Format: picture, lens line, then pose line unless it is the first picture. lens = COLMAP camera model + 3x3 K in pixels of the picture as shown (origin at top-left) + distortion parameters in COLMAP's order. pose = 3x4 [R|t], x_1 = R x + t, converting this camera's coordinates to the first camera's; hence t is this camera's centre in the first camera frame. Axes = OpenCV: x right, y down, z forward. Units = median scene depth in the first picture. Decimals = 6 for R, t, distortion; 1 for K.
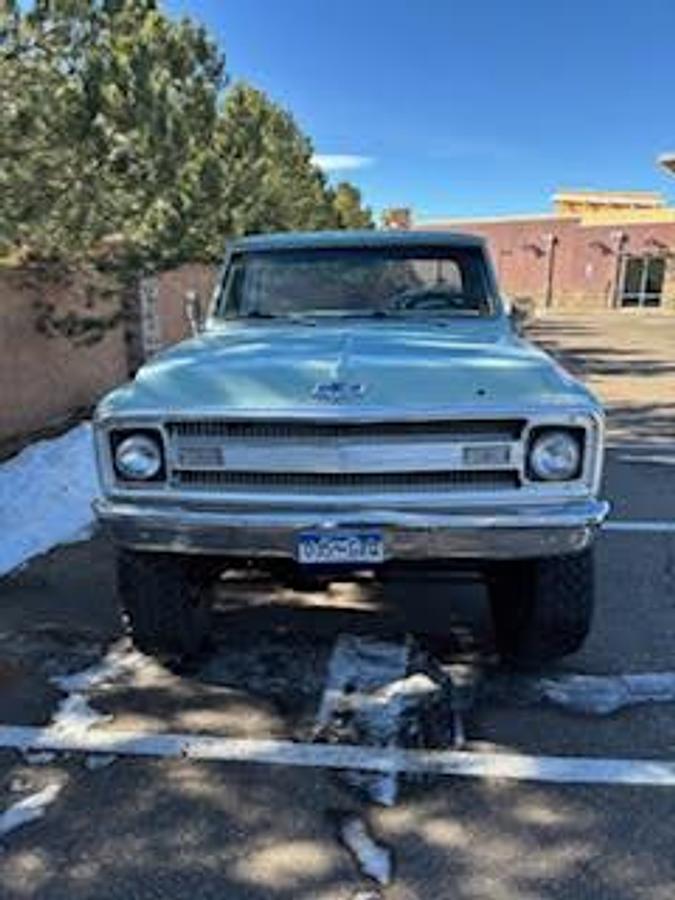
lens RADIAL K [[686.3, 0, 337.5], [0, 686.3, 450.0], [0, 0, 1]] dist [-0.001700, -0.005368]
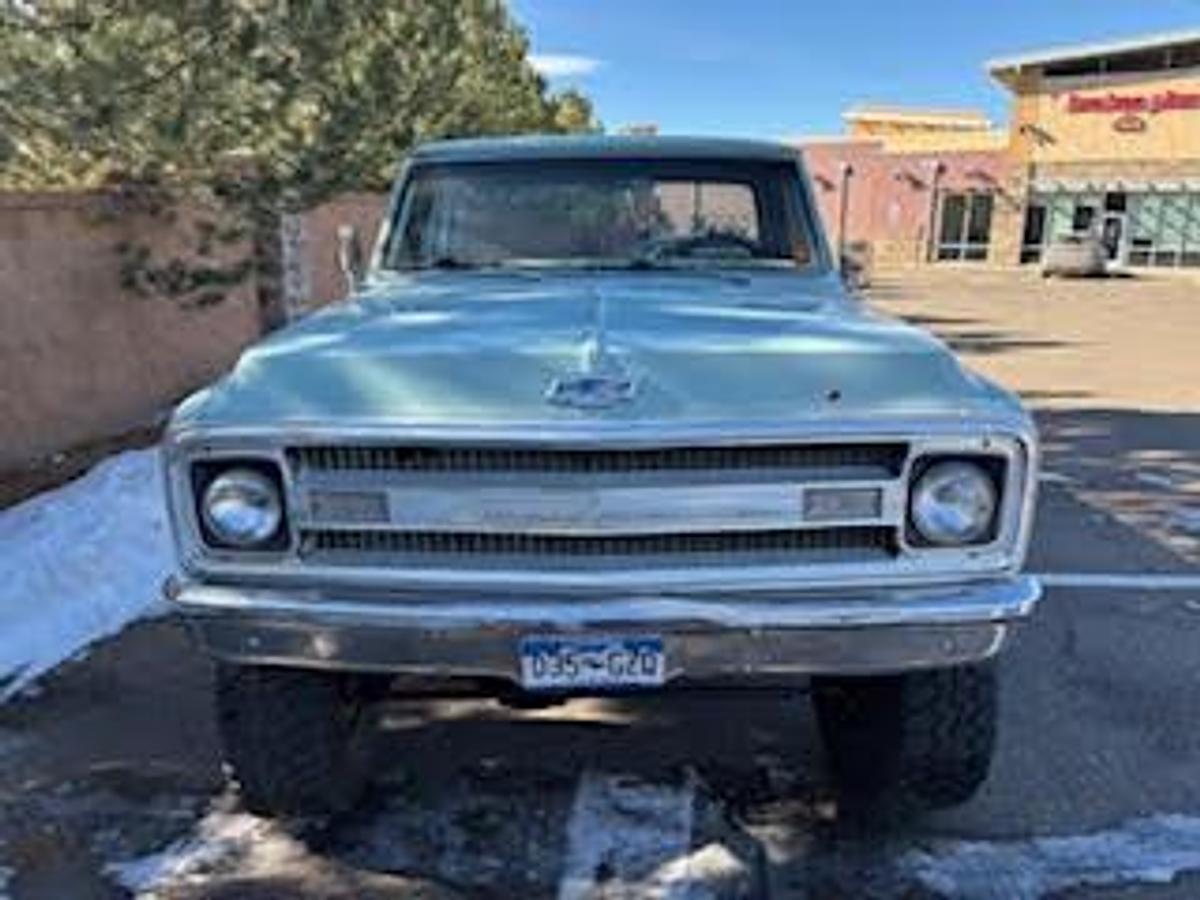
lens RADIAL K [[915.1, 0, 606.5], [0, 915.1, 453.2], [0, 0, 1]] dist [-0.001700, -0.005368]
pose [[0.998678, -0.002228, 0.051361, -0.018993], [0.001978, 0.999986, 0.004922, -0.030343], [-0.051371, -0.004814, 0.998668, 0.175055]]
